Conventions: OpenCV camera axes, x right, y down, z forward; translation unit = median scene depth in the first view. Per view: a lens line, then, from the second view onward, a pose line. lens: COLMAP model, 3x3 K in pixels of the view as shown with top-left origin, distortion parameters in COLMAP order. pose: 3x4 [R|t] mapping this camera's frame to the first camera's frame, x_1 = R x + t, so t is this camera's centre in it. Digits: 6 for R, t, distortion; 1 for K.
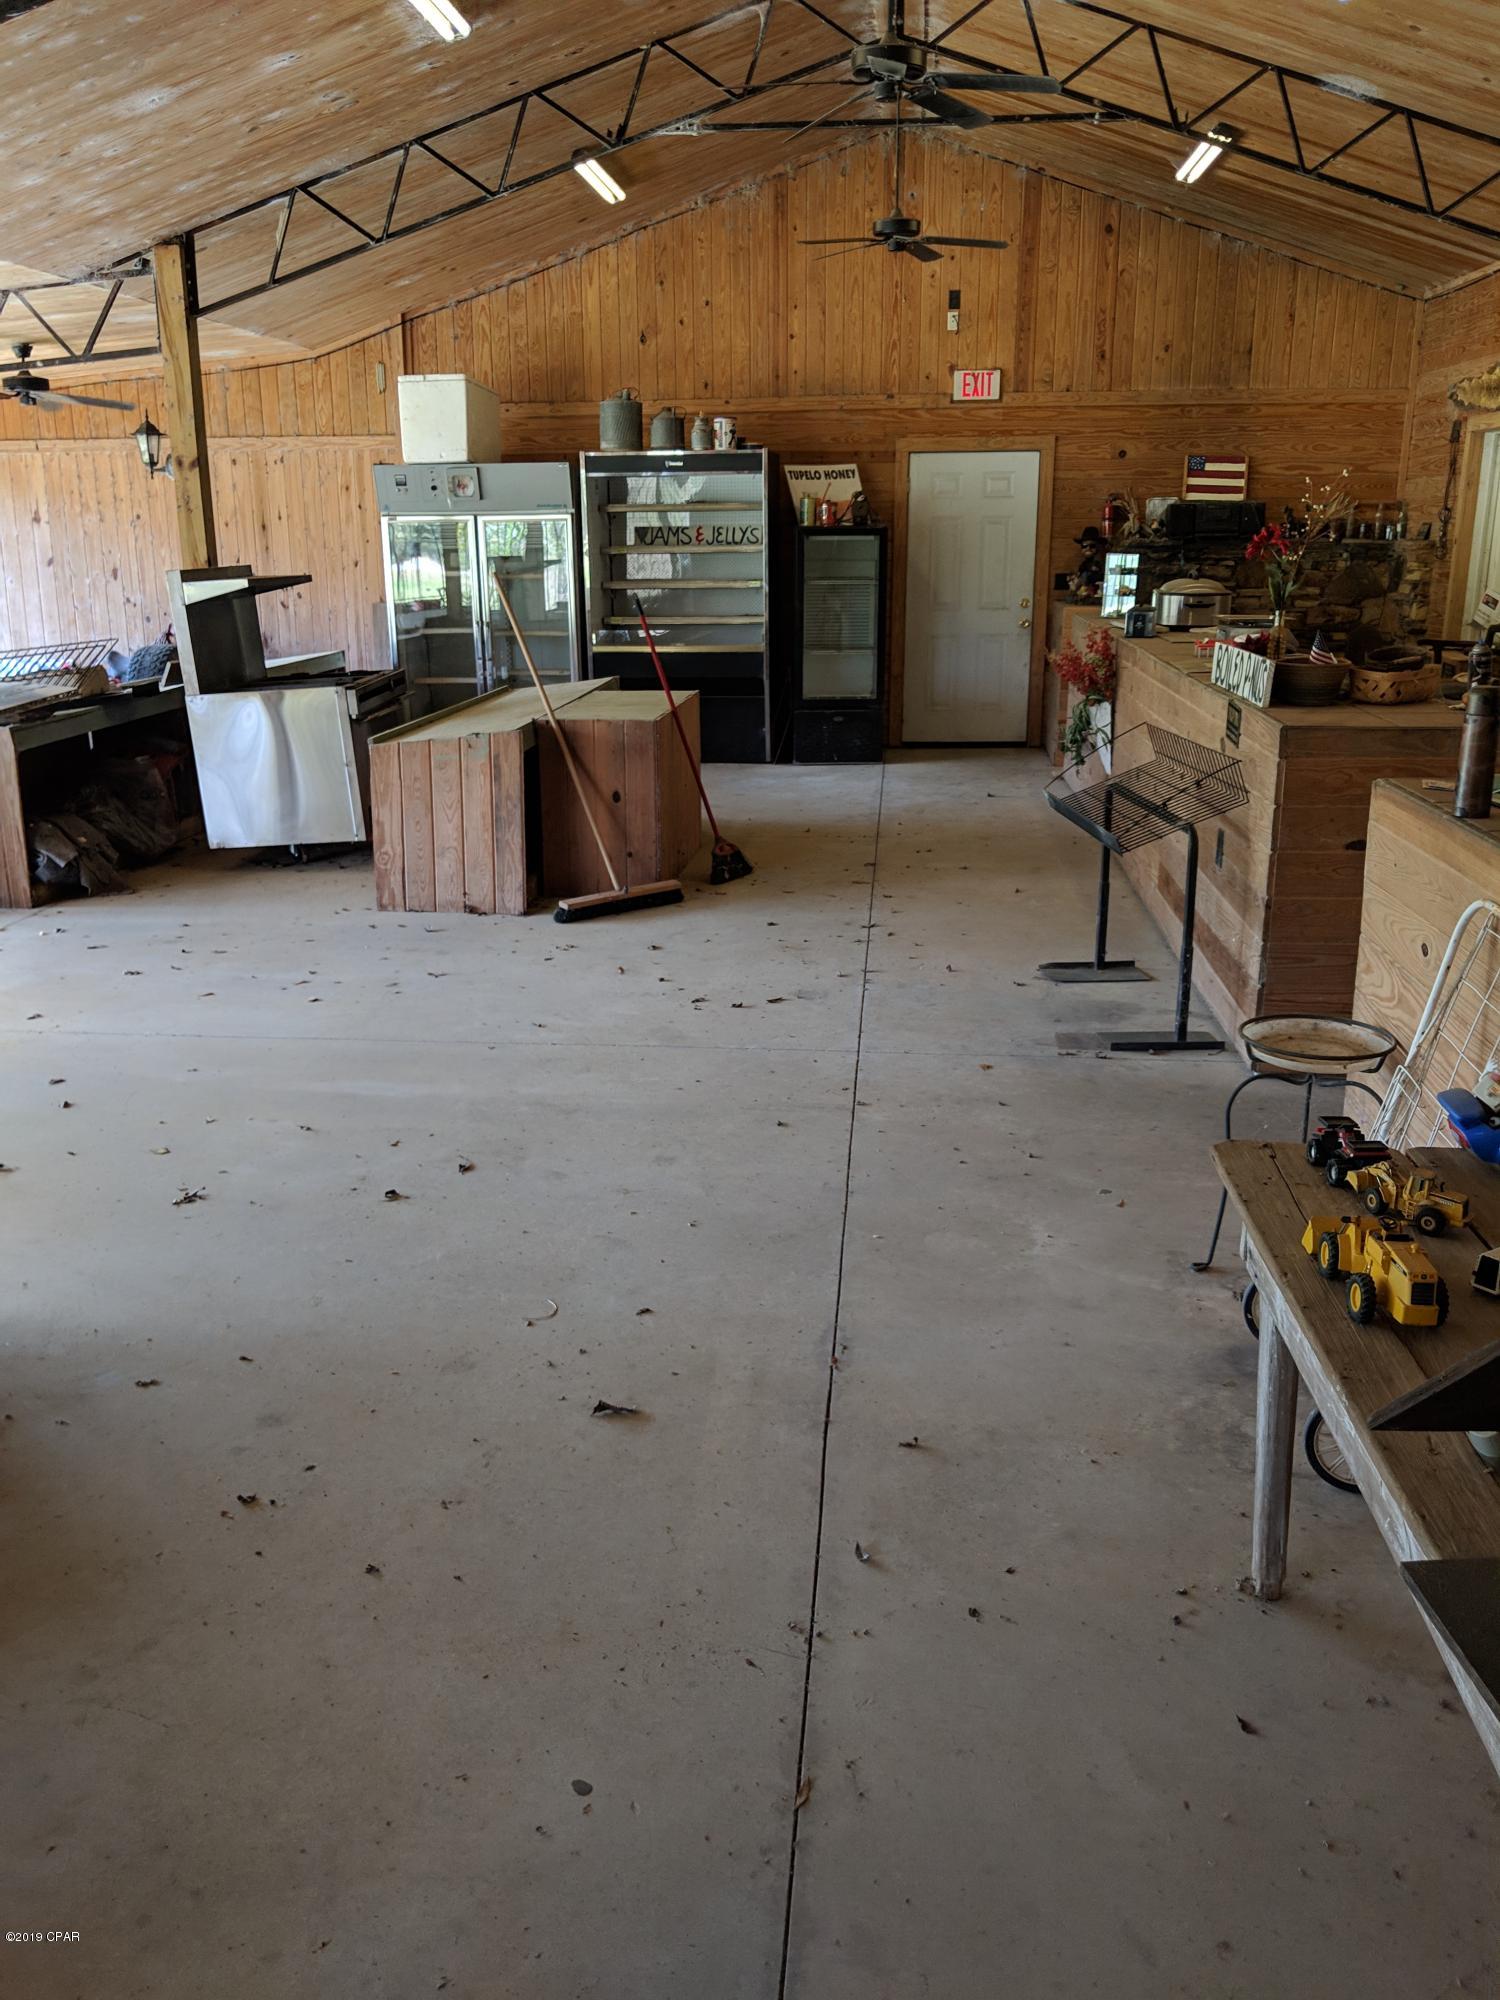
lens RADIAL K [[1594.5, 0, 767.1], [0, 1594.5, 963.3], [0, 0, 1]] dist [0.079935, -0.141813]
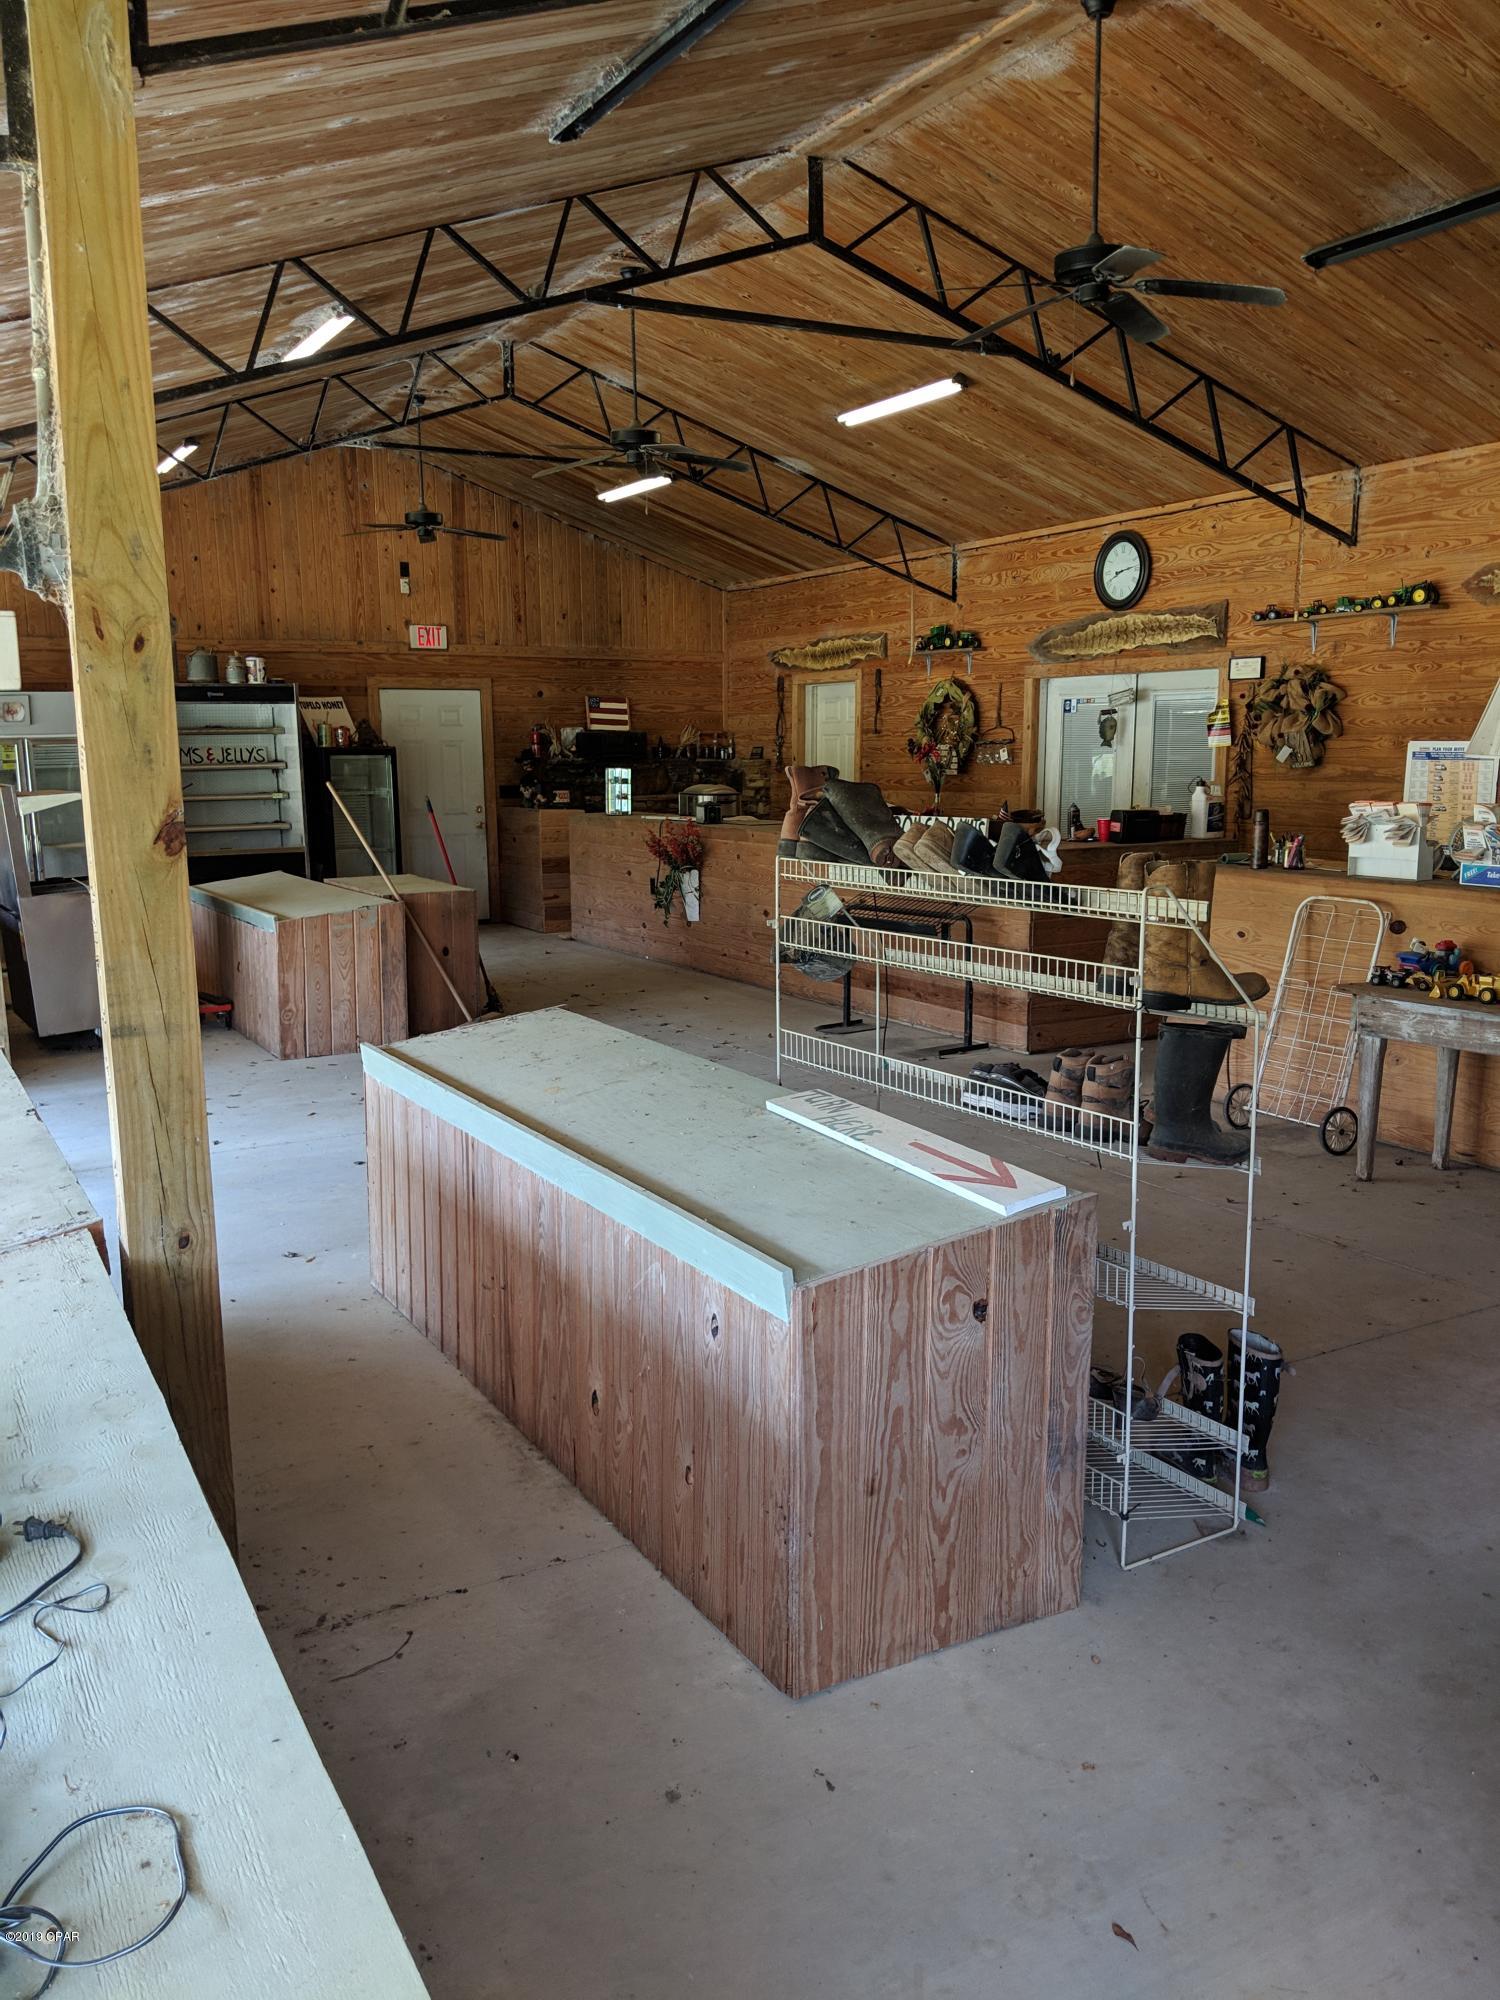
lens RADIAL K [[1594.5, 0, 743.8], [0, 1594.5, 1005.2], [0, 0, 1]] dist [0.079935, -0.141813]
pose [[0.825803, -0.092682, 0.556290, -0.388567], [0.153339, 0.986142, -0.063330, 0.034938], [-0.542712, 0.137599, 0.828571, -0.115138]]
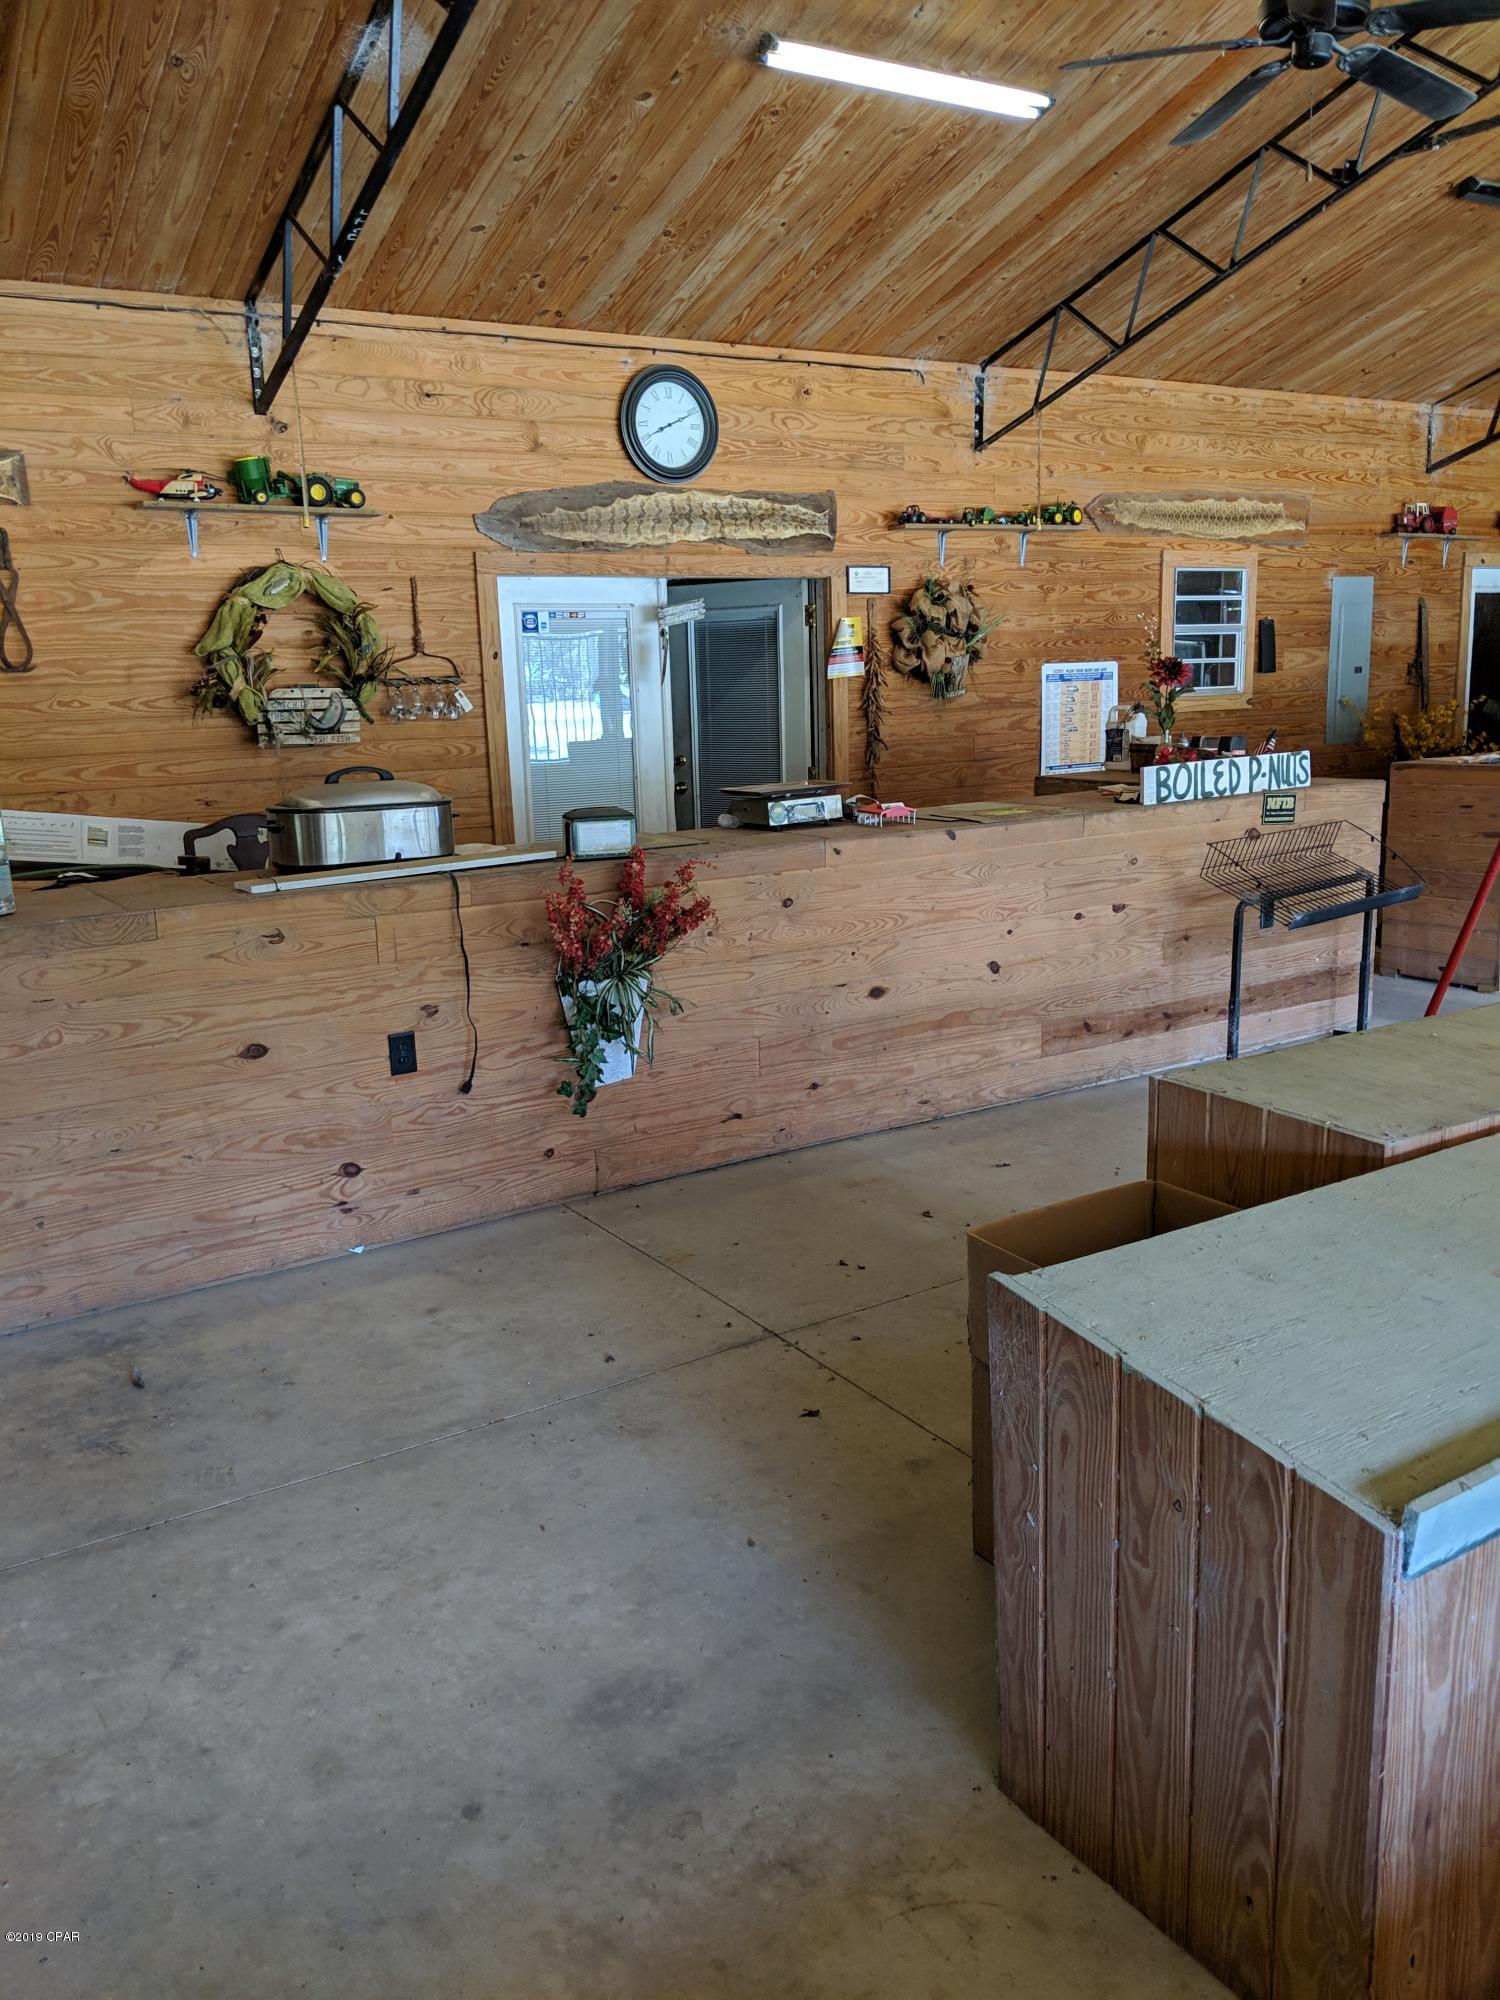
lens RADIAL K [[1594.5, 0, 761.6], [0, 1594.5, 993.0], [0, 0, 1]] dist [0.079935, -0.141813]
pose [[-0.610739, -0.130055, 0.781078, -0.214215], [0.245975, 0.906458, 0.343264, -0.251279], [-0.752658, 0.401771, -0.521619, 0.926943]]
